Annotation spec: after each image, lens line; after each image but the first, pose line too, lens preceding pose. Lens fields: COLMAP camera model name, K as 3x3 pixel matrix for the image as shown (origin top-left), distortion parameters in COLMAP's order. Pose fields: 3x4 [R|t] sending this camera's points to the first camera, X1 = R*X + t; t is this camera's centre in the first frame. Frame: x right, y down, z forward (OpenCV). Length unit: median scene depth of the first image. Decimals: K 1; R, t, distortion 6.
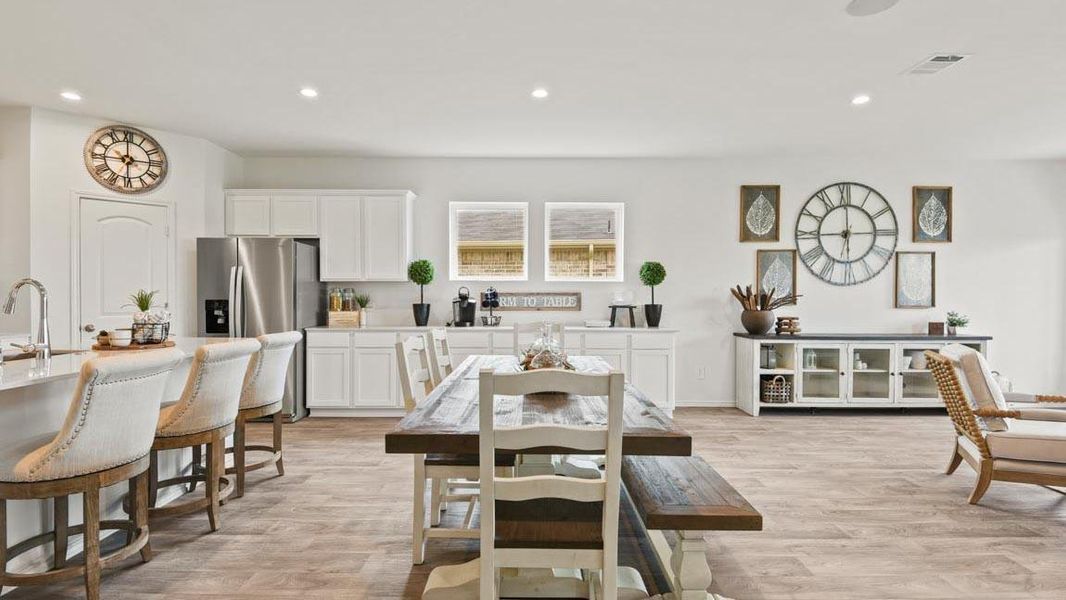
lens RADIAL K [[483.4, 0, 528.2], [0, 483.4, 299.2], [0, 0, 1]] dist [0.008470, -0.012564]
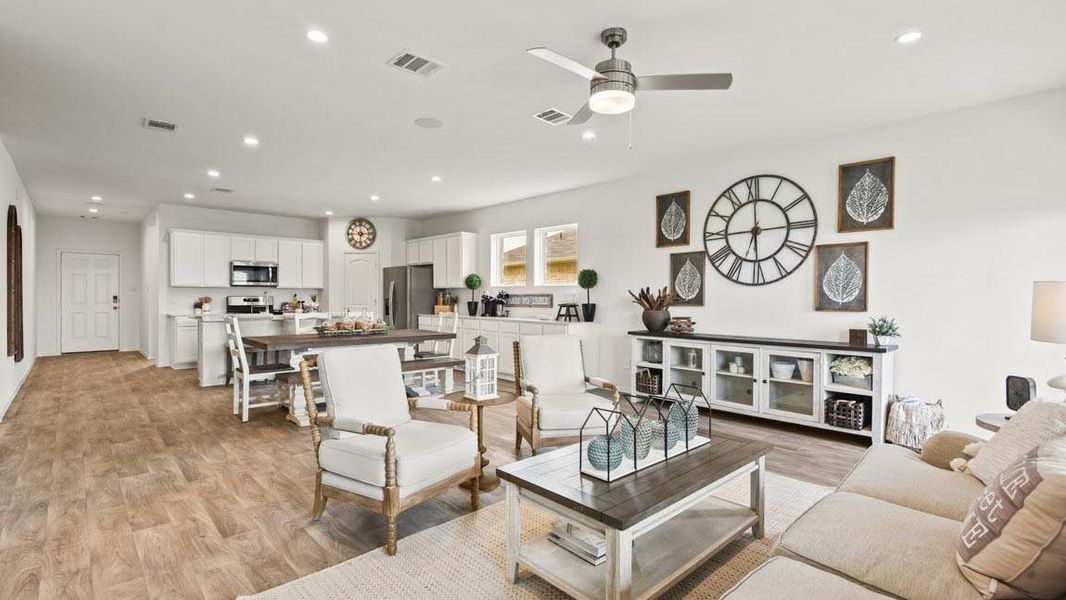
lens RADIAL K [[483.4, 0, 531.1], [0, 483.4, 298.2], [0, 0, 1]] dist [0.008470, -0.012564]
pose [[0.693570, 0.002416, -0.720386, 1.071143], [-0.009007, 0.999945, -0.005318, 0.004653], [0.720333, 0.010177, 0.693553, 0.039517]]
